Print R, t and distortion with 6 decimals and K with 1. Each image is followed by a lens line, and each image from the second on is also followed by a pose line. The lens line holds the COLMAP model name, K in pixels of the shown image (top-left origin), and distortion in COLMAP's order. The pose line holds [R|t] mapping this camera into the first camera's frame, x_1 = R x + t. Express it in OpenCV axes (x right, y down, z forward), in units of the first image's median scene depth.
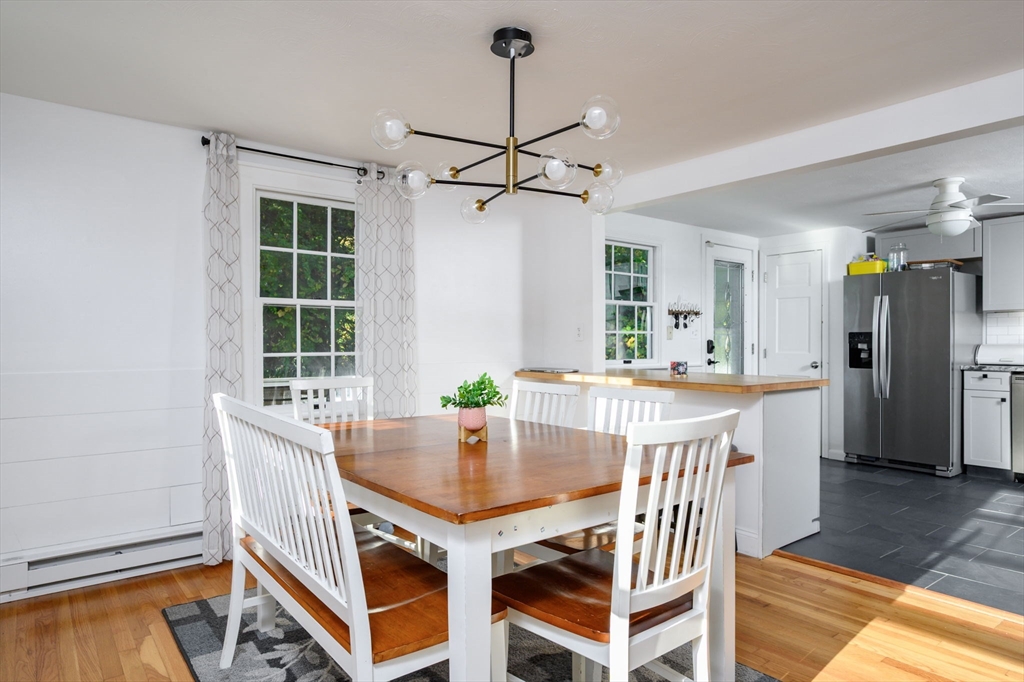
lens RADIAL K [[619.7, 0, 515.5], [0, 619.7, 338.5], [0, 0, 1]] dist [0.010370, 0.002640]
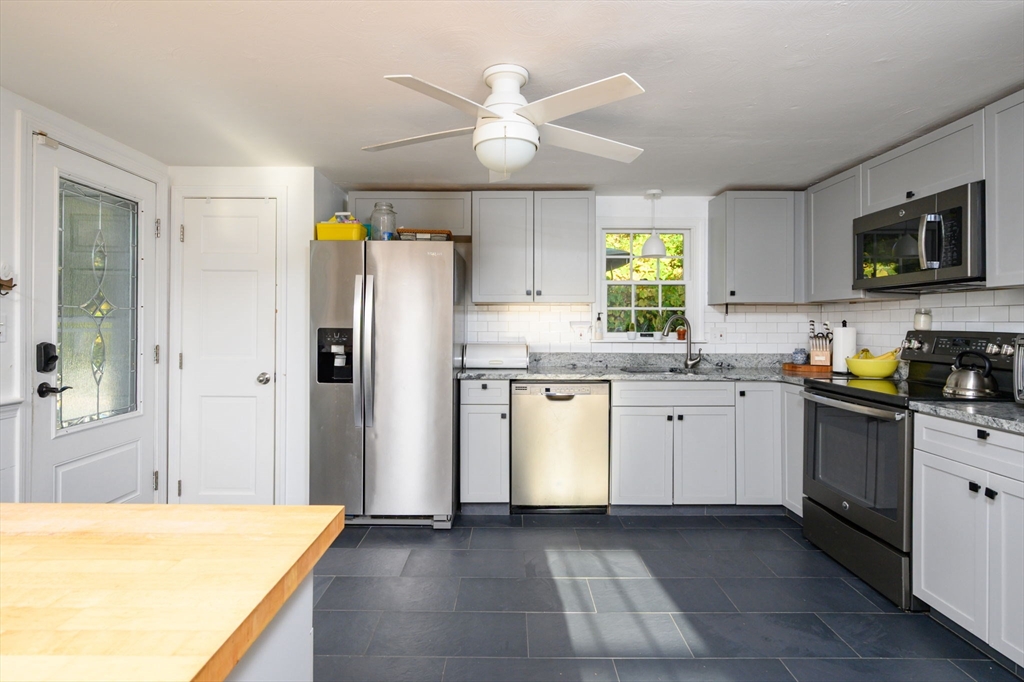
lens RADIAL K [[512.3, 0, 512.3], [0, 512.3, 332.6], [0, 0, 1]] dist [-0.003932, -0.000345]
pose [[0.596890, -0.008323, 0.802280, 0.229714], [-0.008211, 0.999830, 0.016482, -0.015643], [-0.802281, -0.016425, 0.596721, 0.521866]]
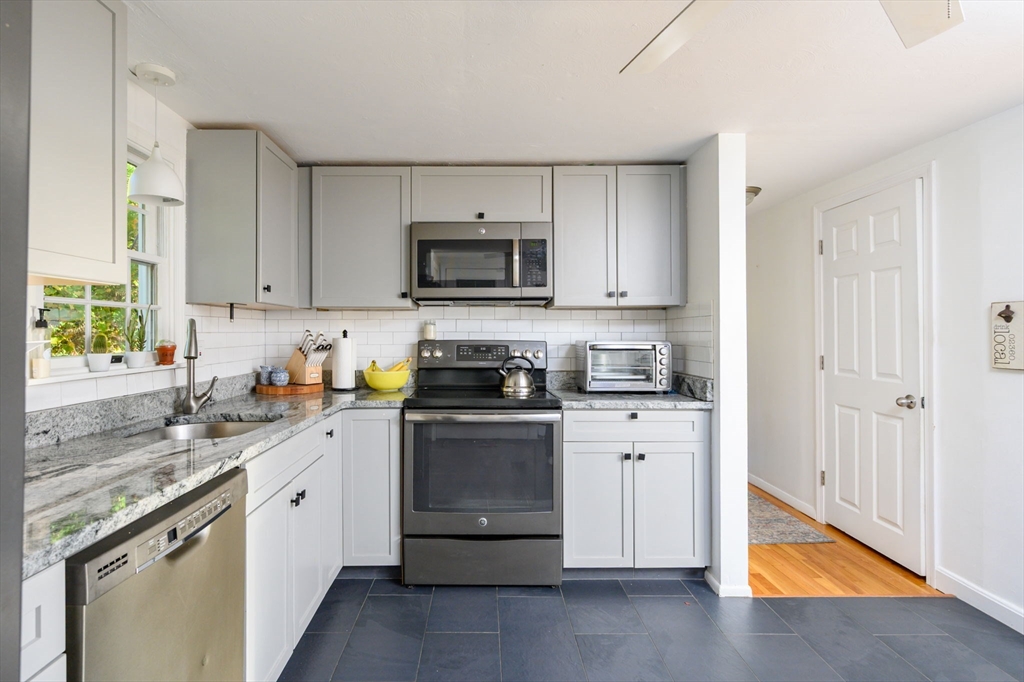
lens RADIAL K [[512.3, 0, 508.2], [0, 512.3, 333.7], [0, 0, 1]] dist [-0.003932, -0.000345]
pose [[-0.790705, 0.001889, 0.612194, 0.508038], [0.001136, 0.999998, -0.001617, -0.018714], [-0.612196, -0.000583, -0.790706, 0.928970]]
